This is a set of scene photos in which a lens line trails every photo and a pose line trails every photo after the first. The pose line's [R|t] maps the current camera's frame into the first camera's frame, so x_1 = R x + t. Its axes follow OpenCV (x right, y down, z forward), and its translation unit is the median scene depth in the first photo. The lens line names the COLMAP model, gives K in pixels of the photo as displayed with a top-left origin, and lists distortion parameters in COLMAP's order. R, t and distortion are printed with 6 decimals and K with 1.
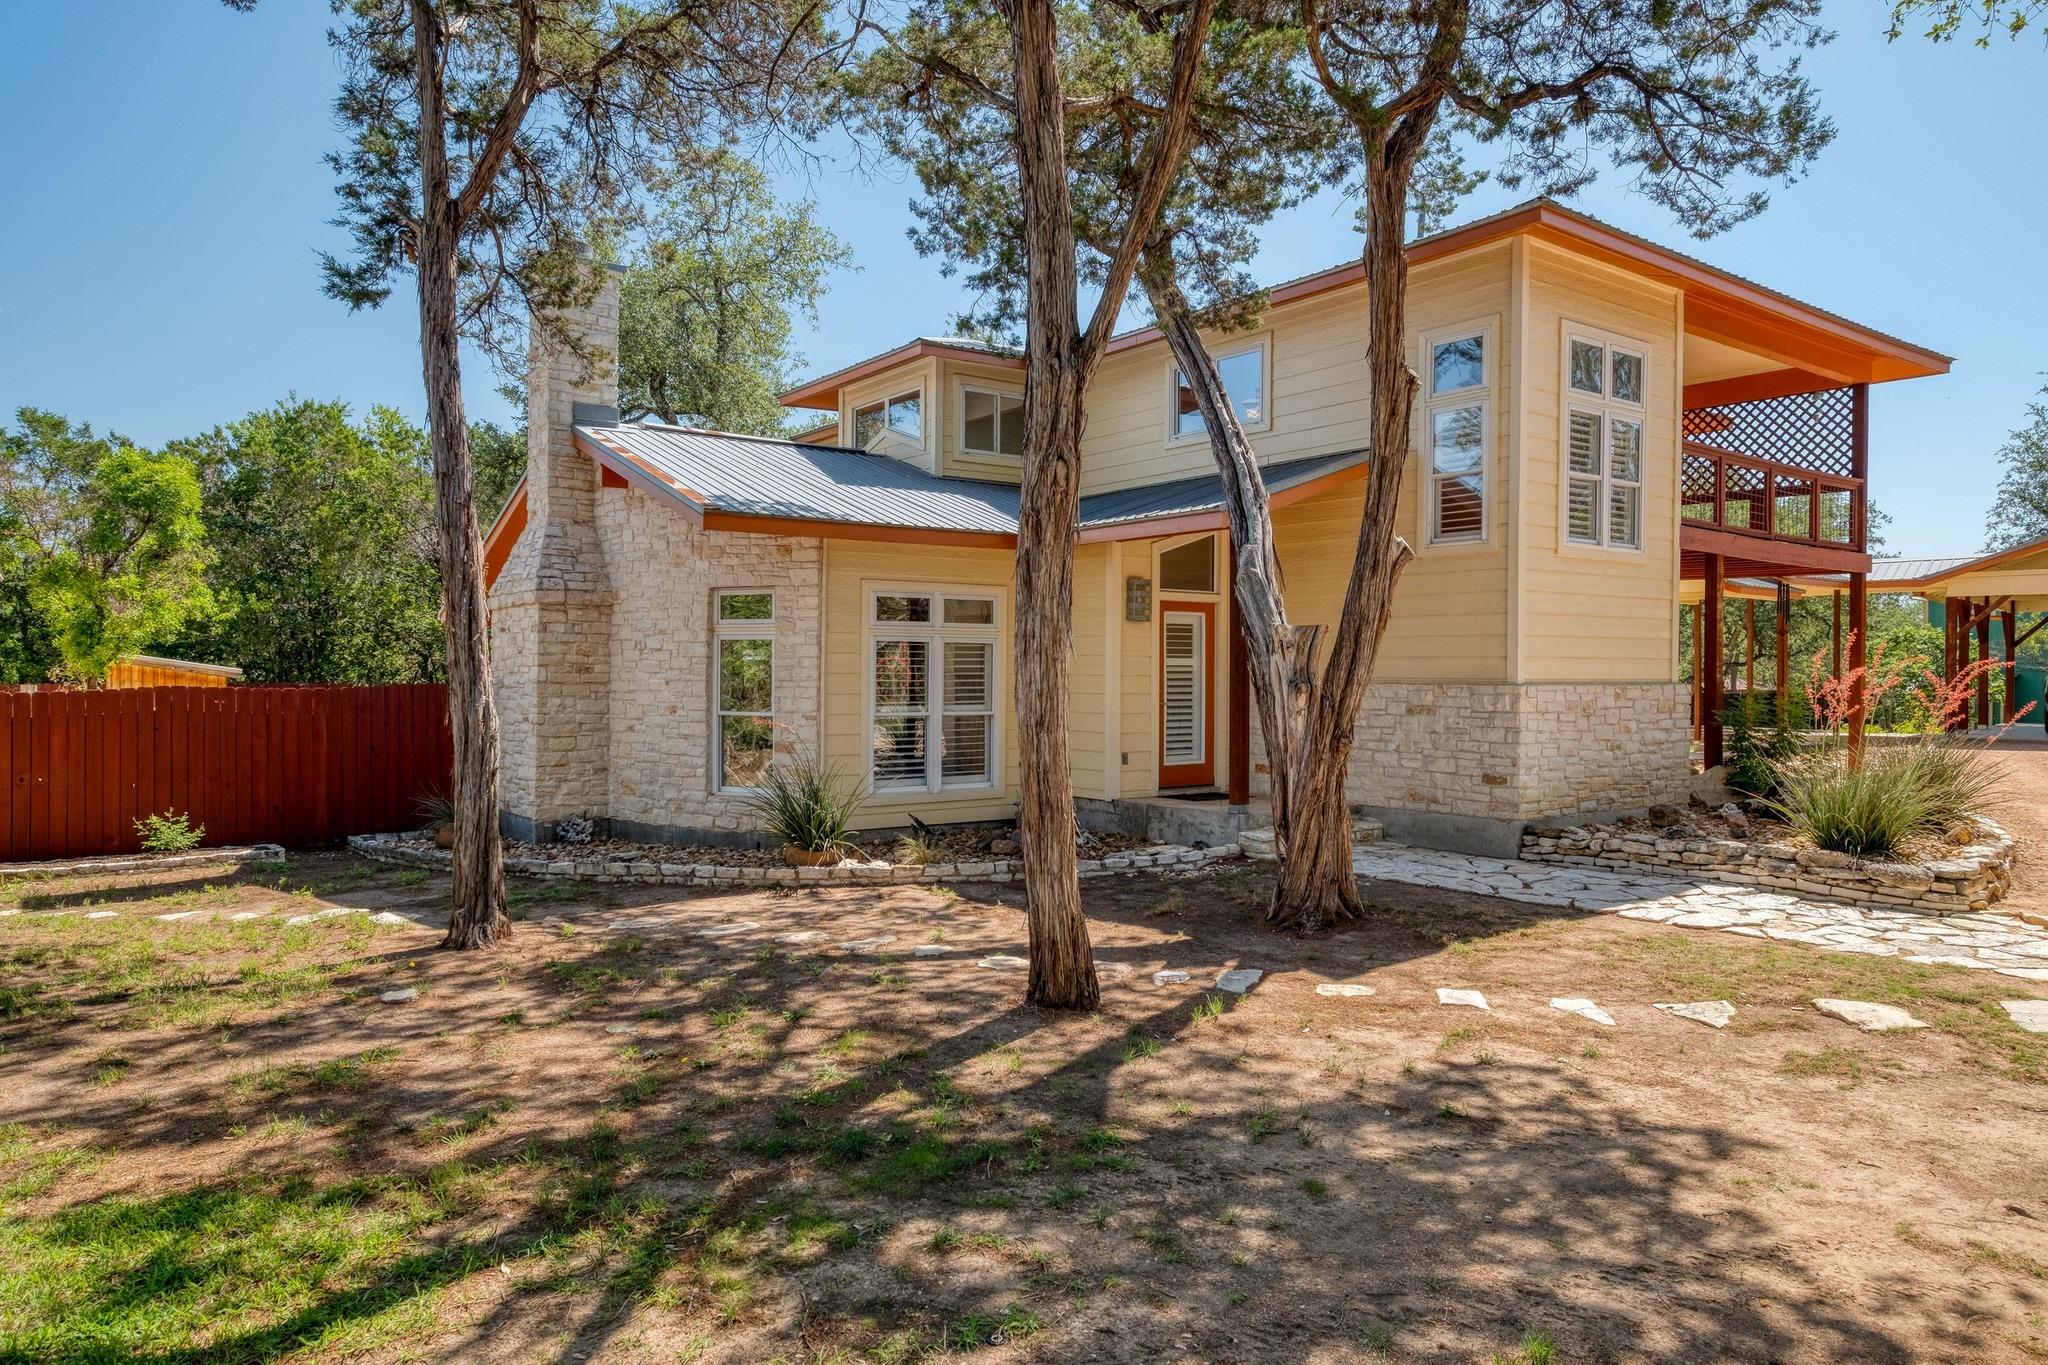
lens RADIAL K [[1271.8, 0, 1024.0], [0, 1271.8, 682.5], [0, 0, 1]] dist [-0.002004, -0.001235]
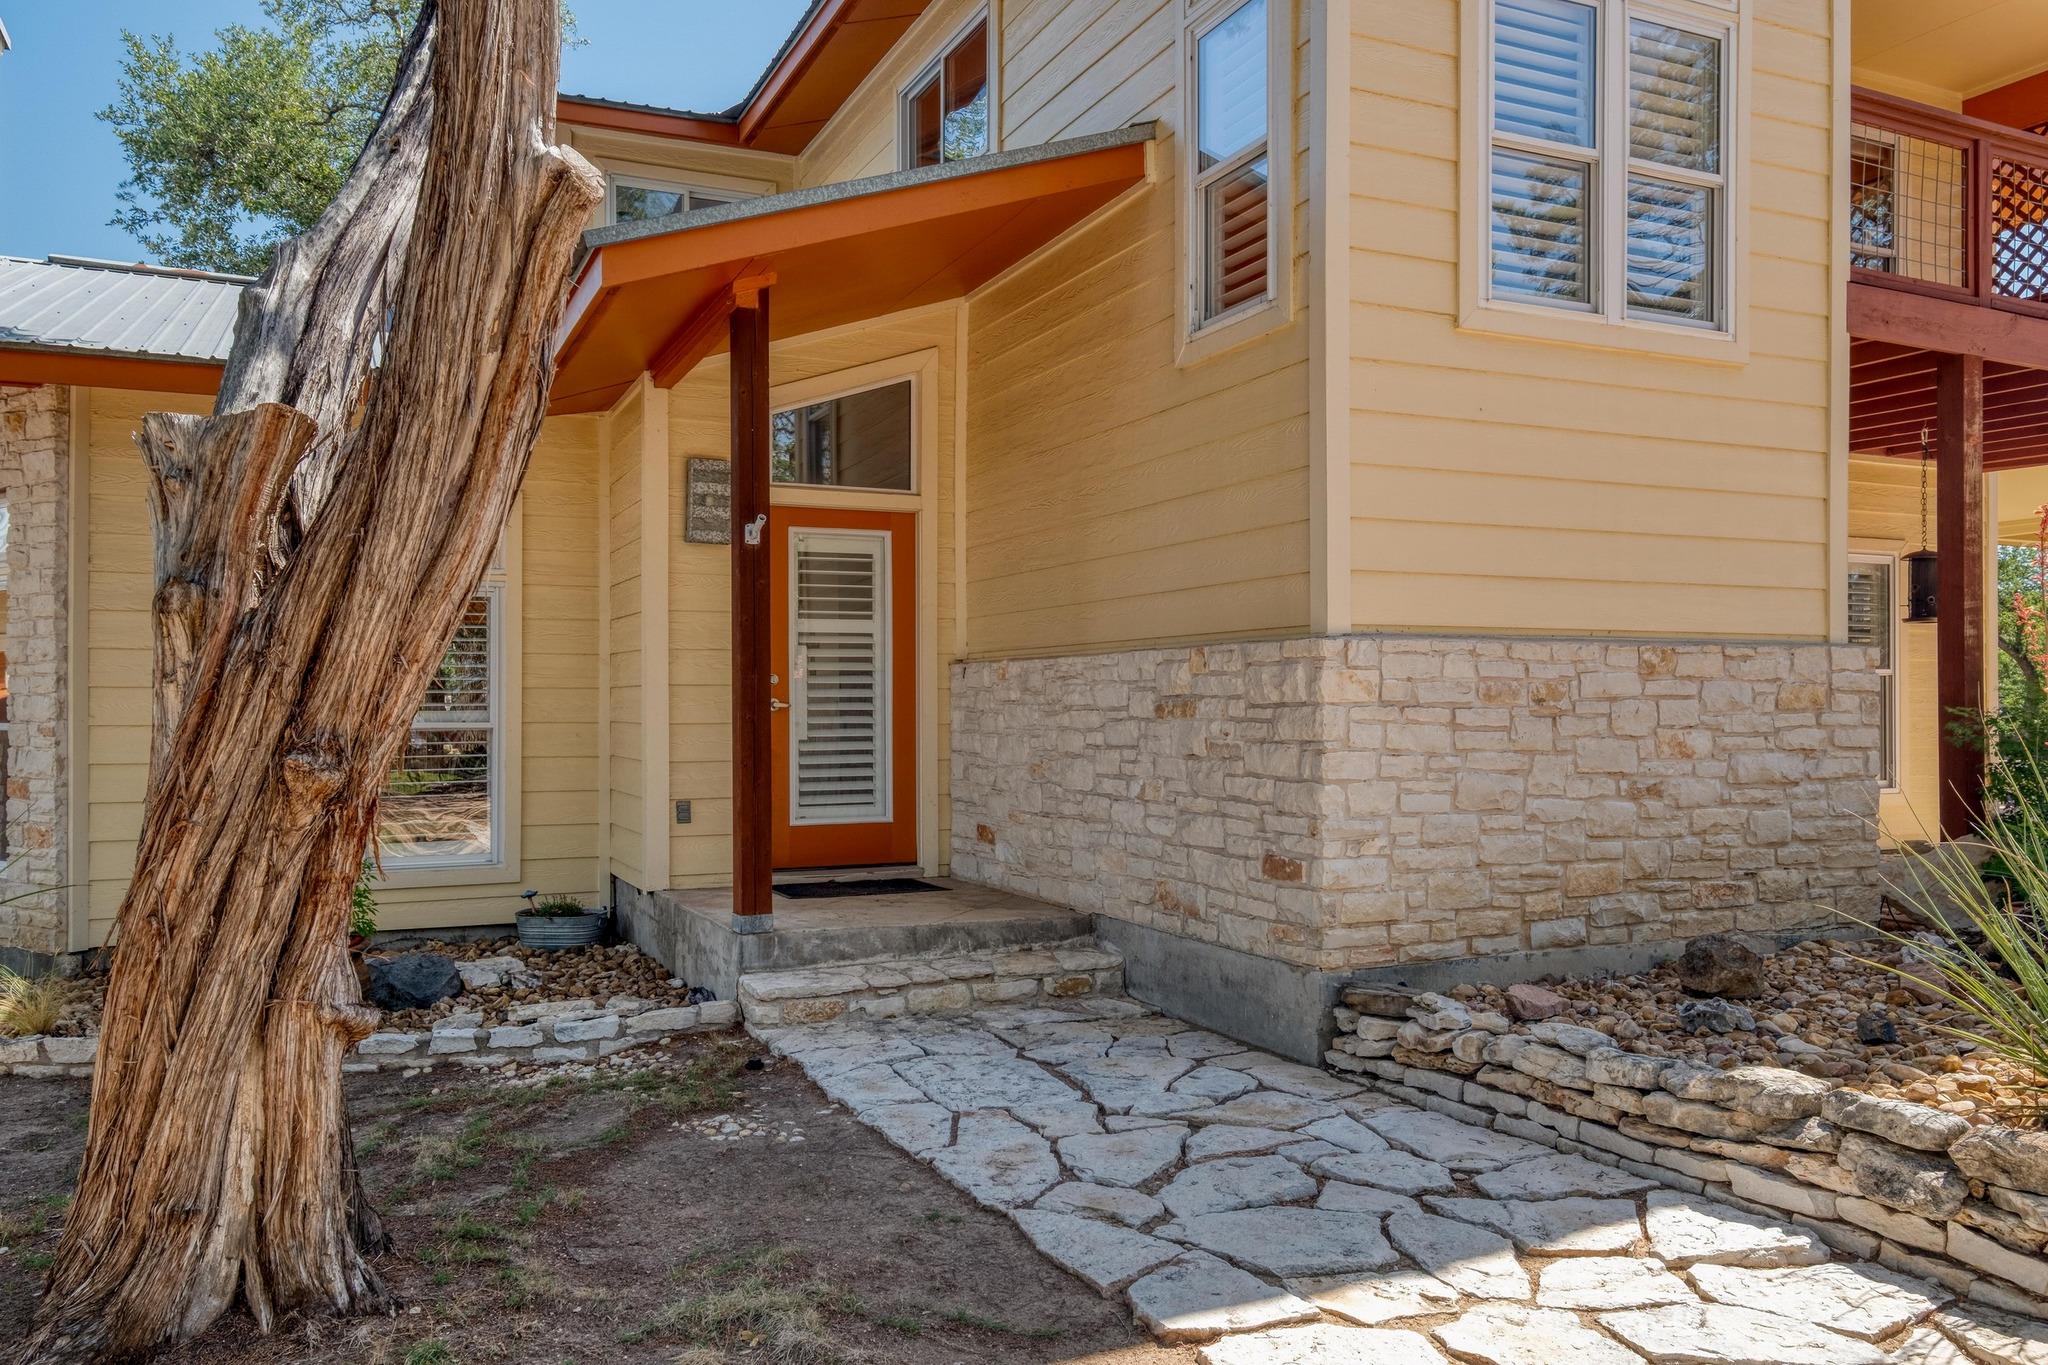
lens RADIAL K [[1514.3, 0, 1026.3], [0, 1514.3, 701.4], [0, 0, 1]] dist [0.008234, 0.005217]
pose [[0.981559, -0.007583, -0.191008, 0.386131], [0.005158, 0.999900, -0.013192, 0.028392], [0.191089, 0.011964, 0.981500, 0.501148]]
